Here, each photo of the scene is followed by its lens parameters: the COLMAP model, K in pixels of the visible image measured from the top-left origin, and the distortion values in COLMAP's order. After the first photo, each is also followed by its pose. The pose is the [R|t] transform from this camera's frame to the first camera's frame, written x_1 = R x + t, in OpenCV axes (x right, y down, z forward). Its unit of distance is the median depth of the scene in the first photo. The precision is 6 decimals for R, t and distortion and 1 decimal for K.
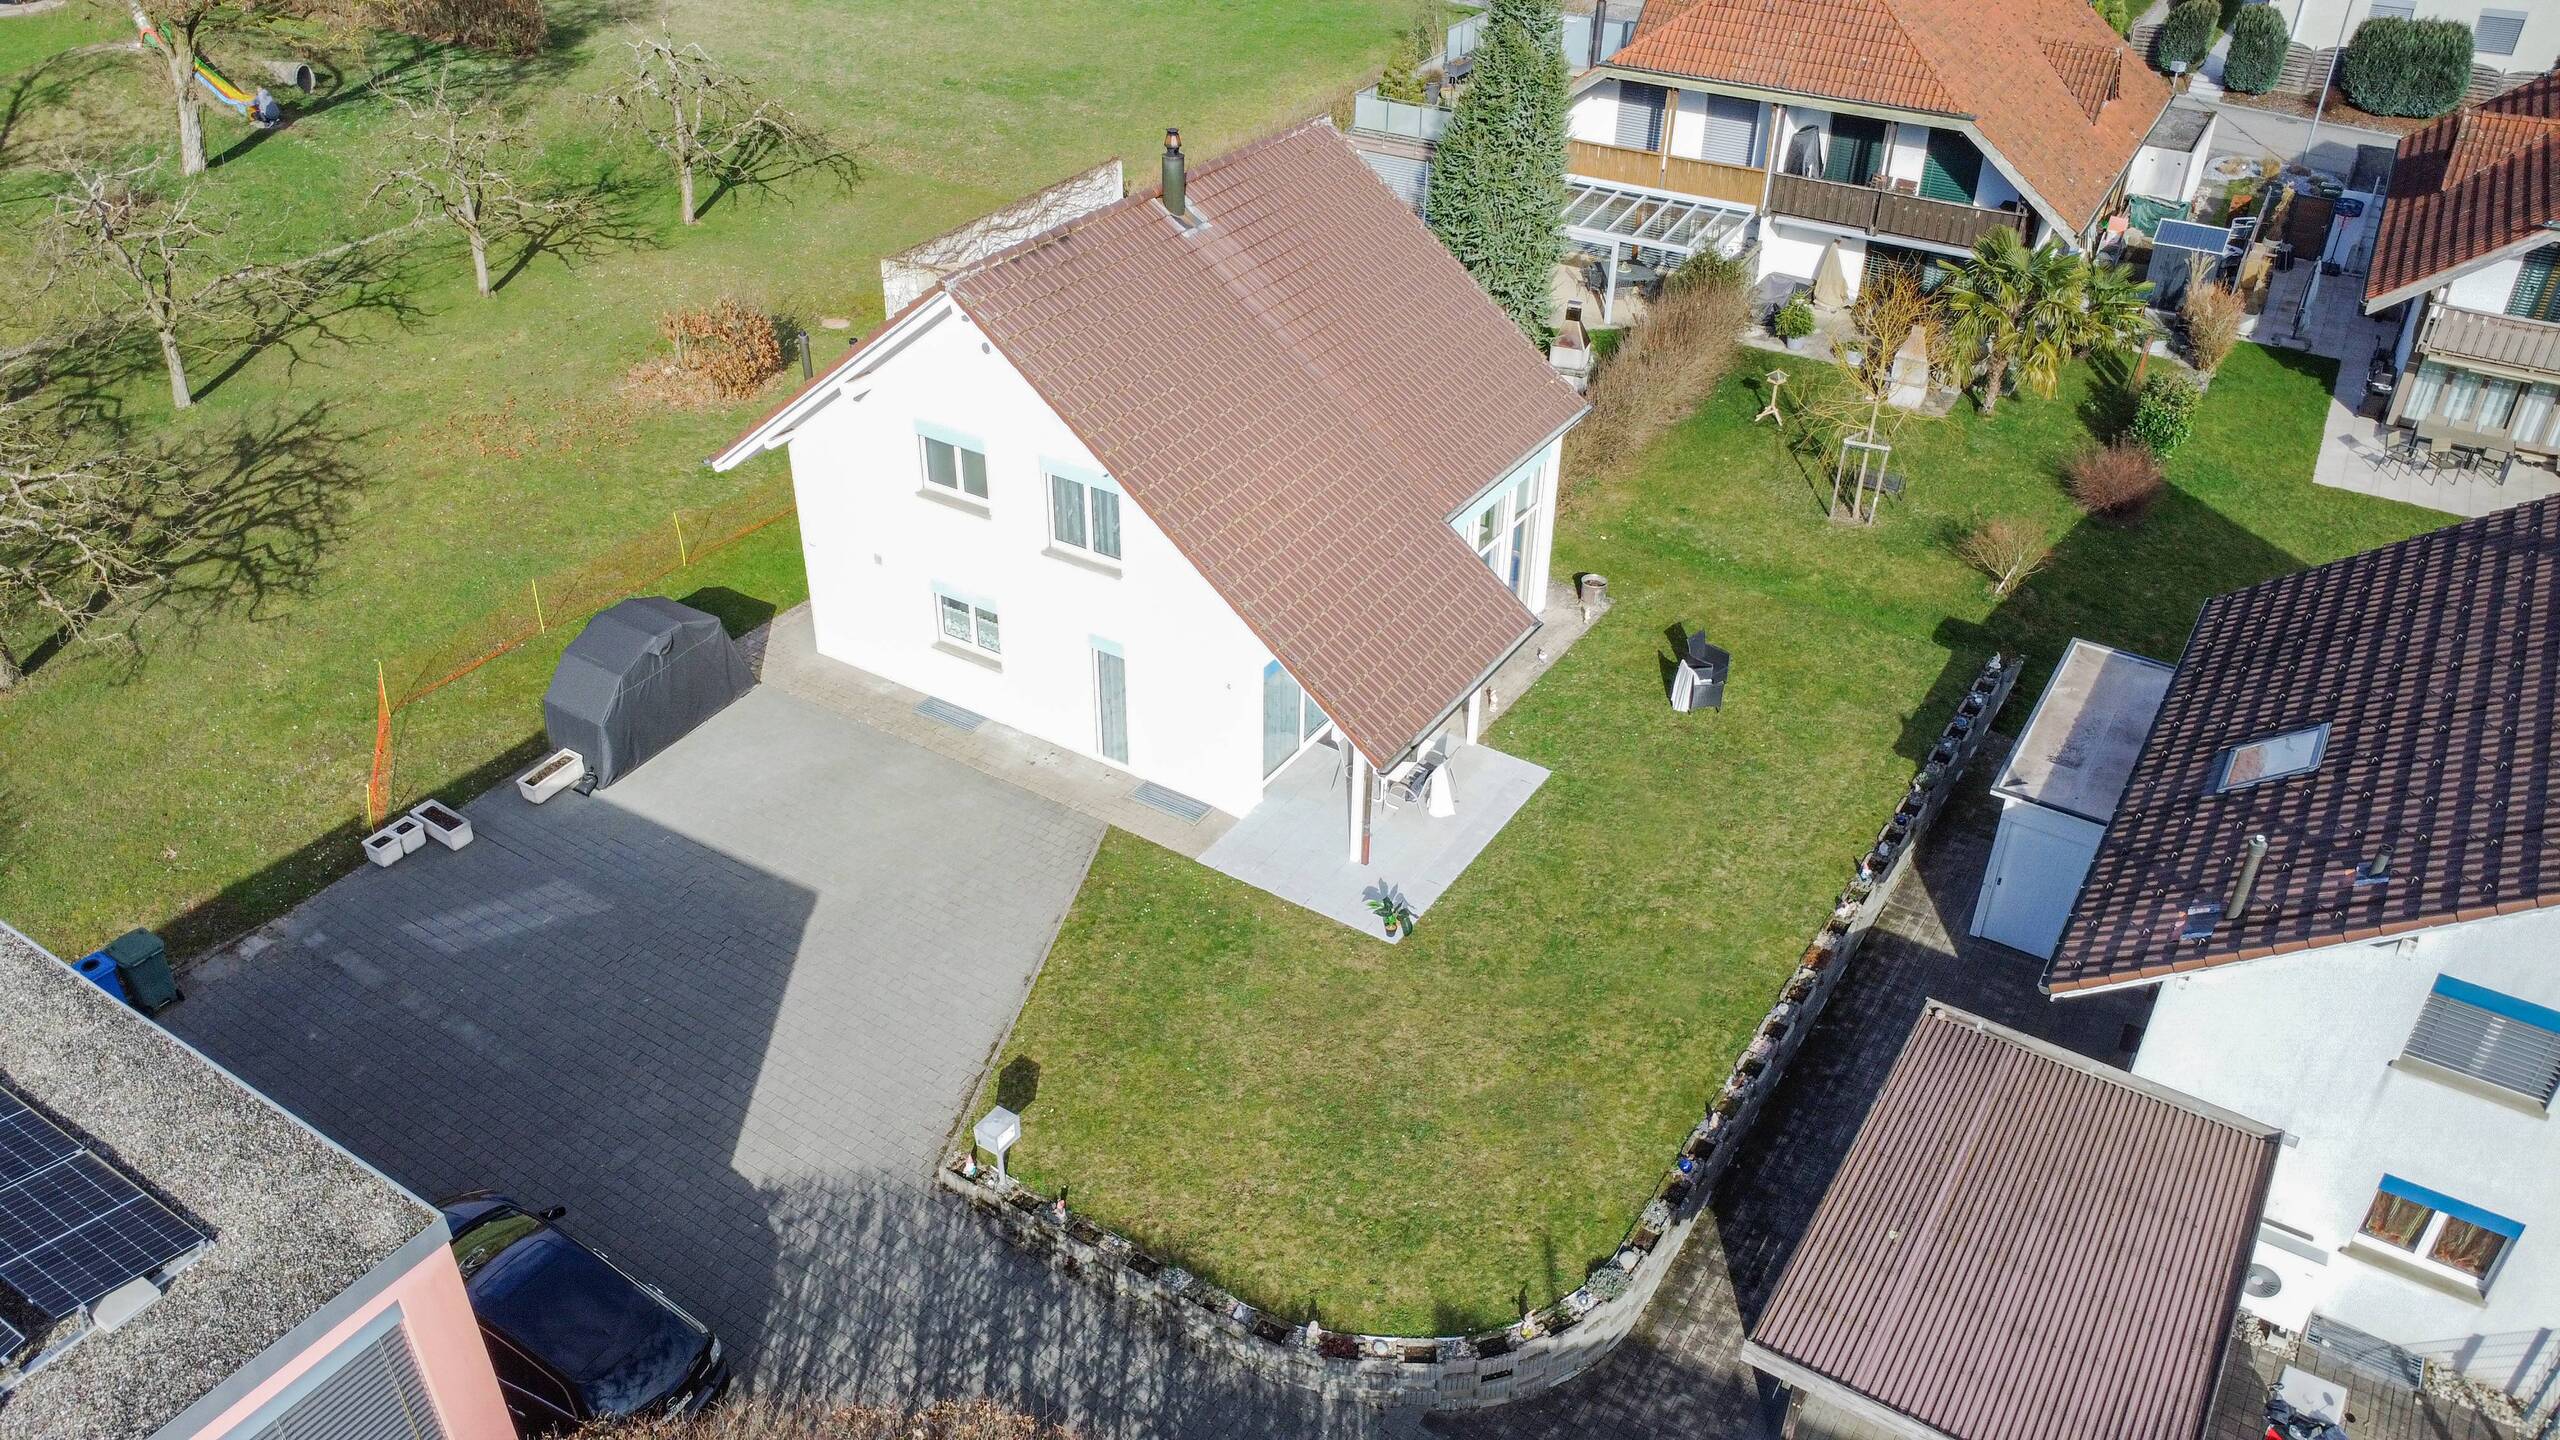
lens RADIAL K [[1863.0, 0, 1280.0], [0, 1863.0, 720.0], [0, 0, 1]] dist [-0.061467, 0.045355]
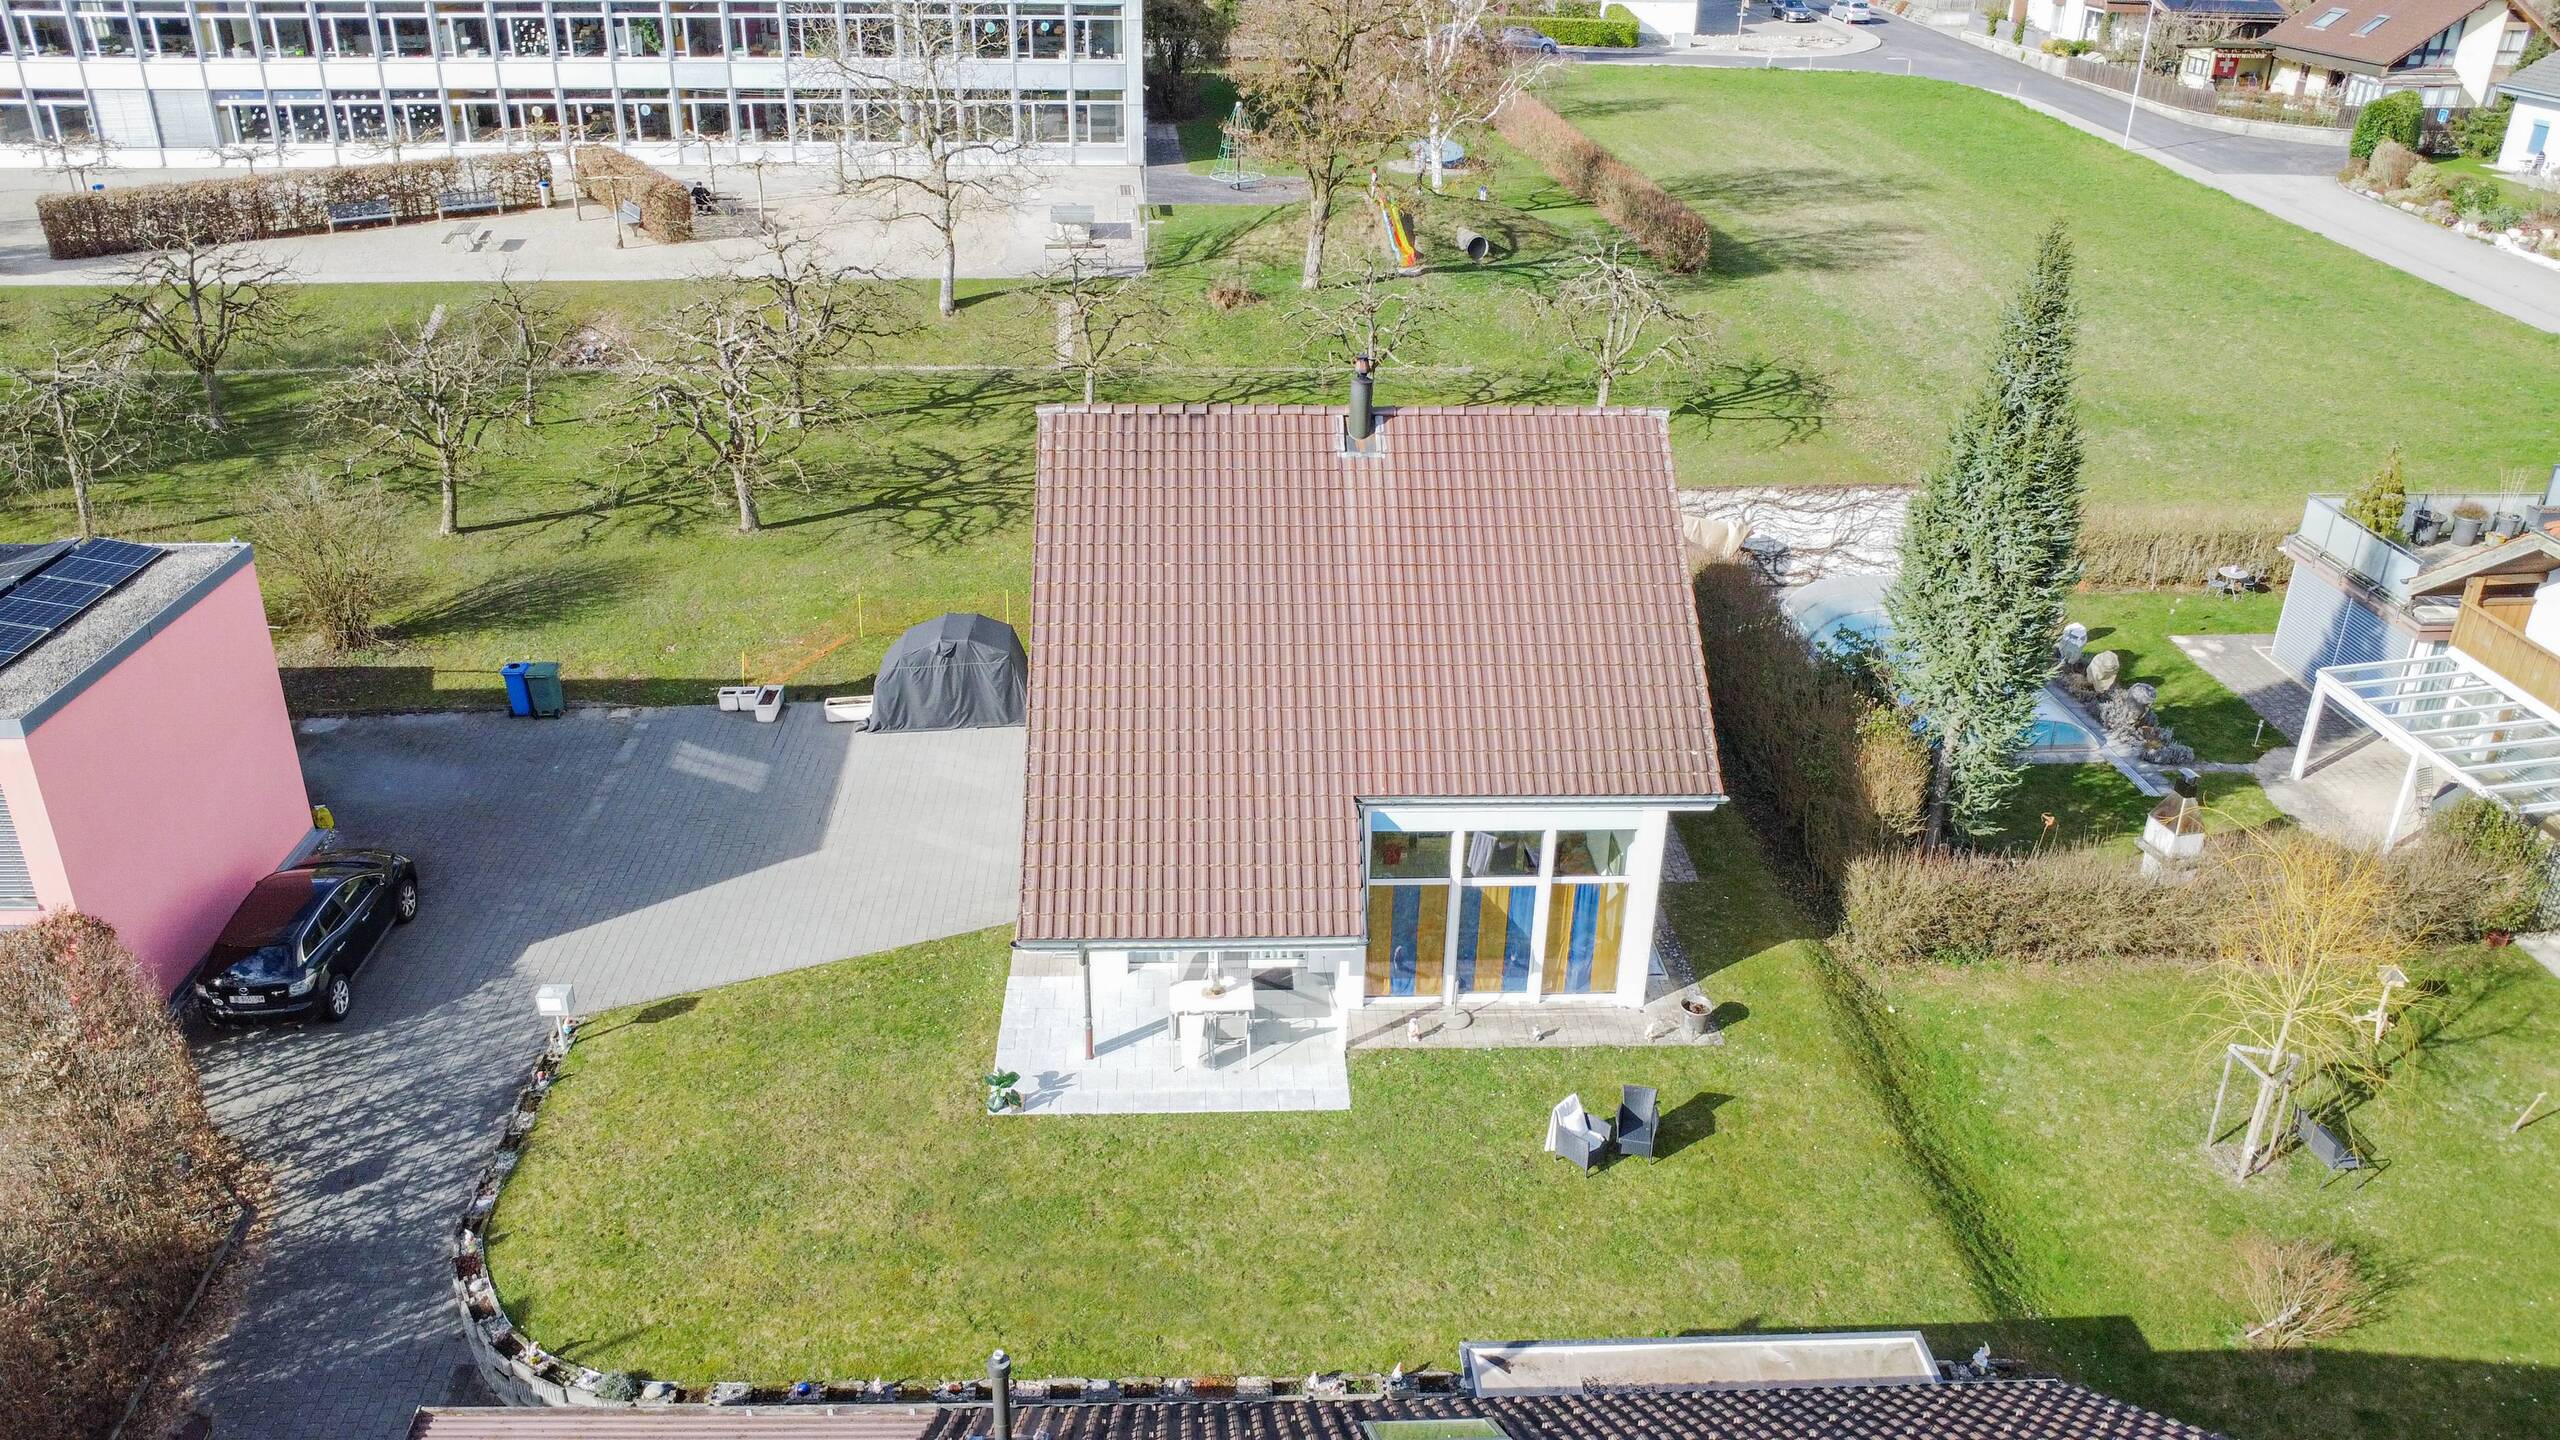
lens RADIAL K [[1887.8, 0, 1280.0], [0, 1887.8, 720.0], [0, 0, 1]] dist [-0.033630, -0.004340]
pose [[0.574711, 0.350291, -0.739597, 0.616157], [-0.454000, 0.888404, 0.067985, -0.154789], [0.680876, 0.296705, 0.669608, 0.276252]]
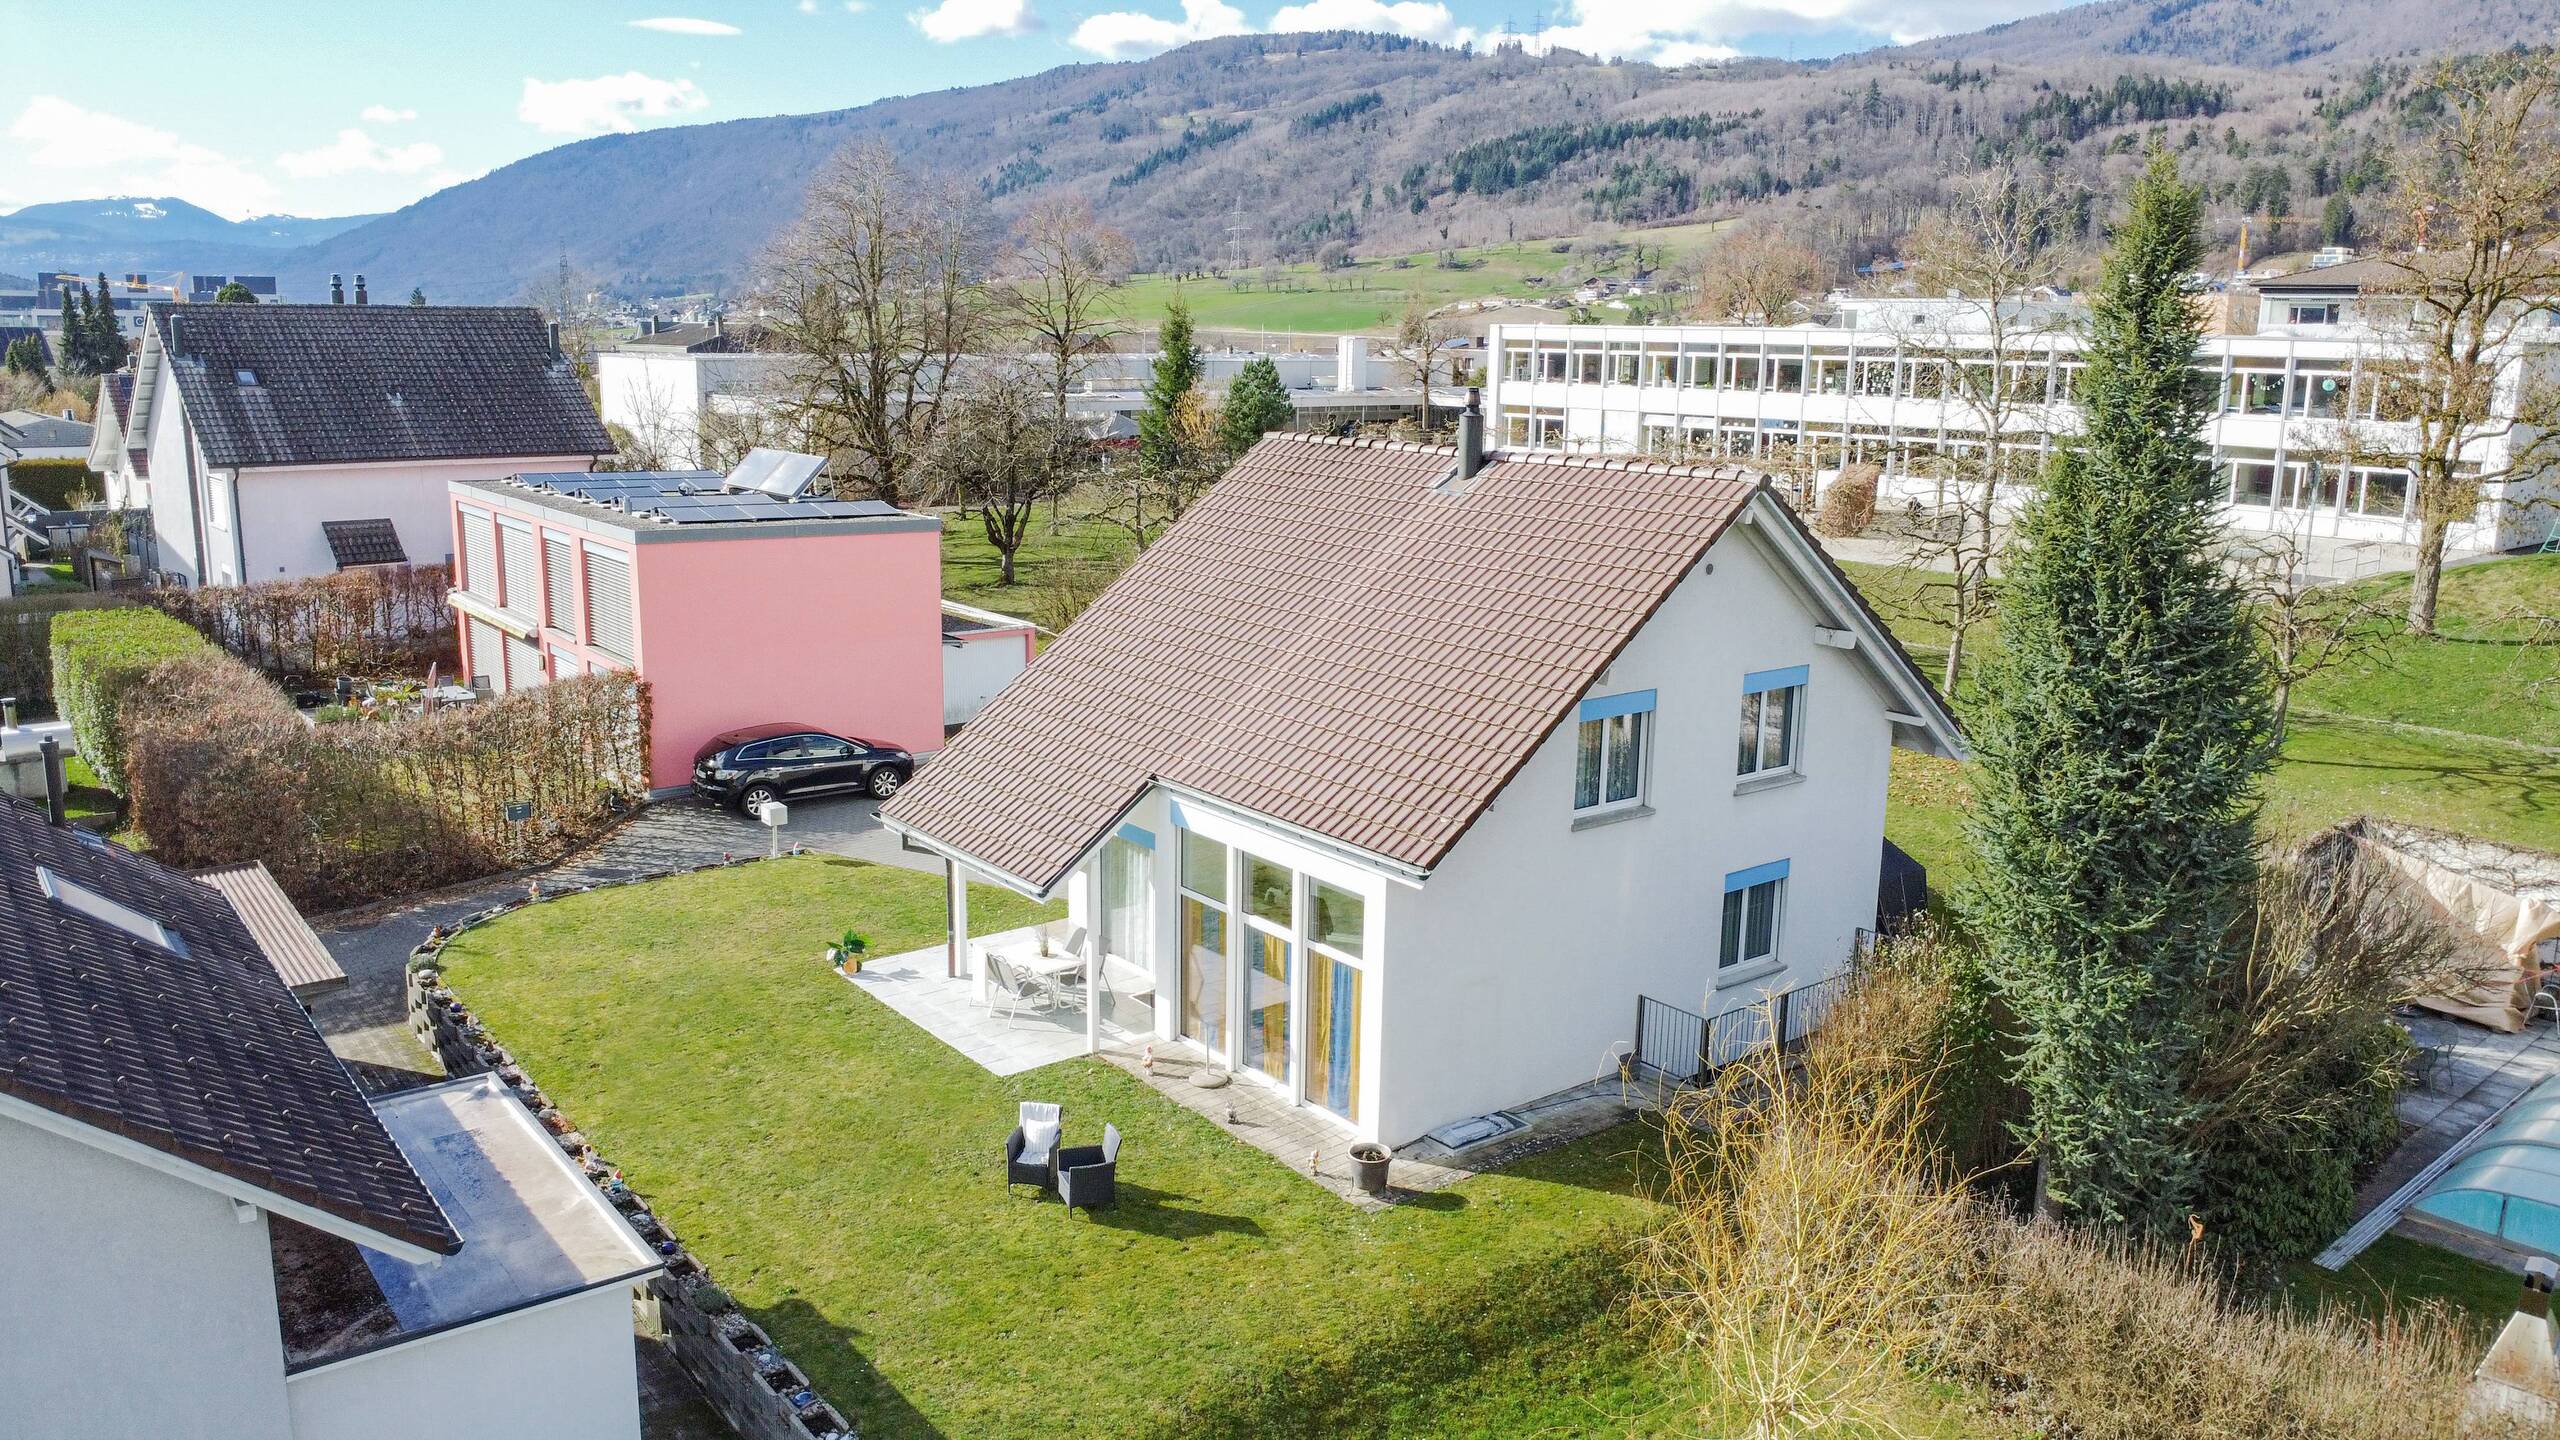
lens RADIAL K [[1860.8, 0, 1280.0], [0, 1860.8, 720.0], [0, 0, 1]] dist [-0.007415, -0.058655]
pose [[-0.336897, 0.171598, -0.925772, 0.708479], [-0.531204, 0.777179, 0.337365, -0.368520], [0.777382, 0.605431, -0.170676, 0.968584]]
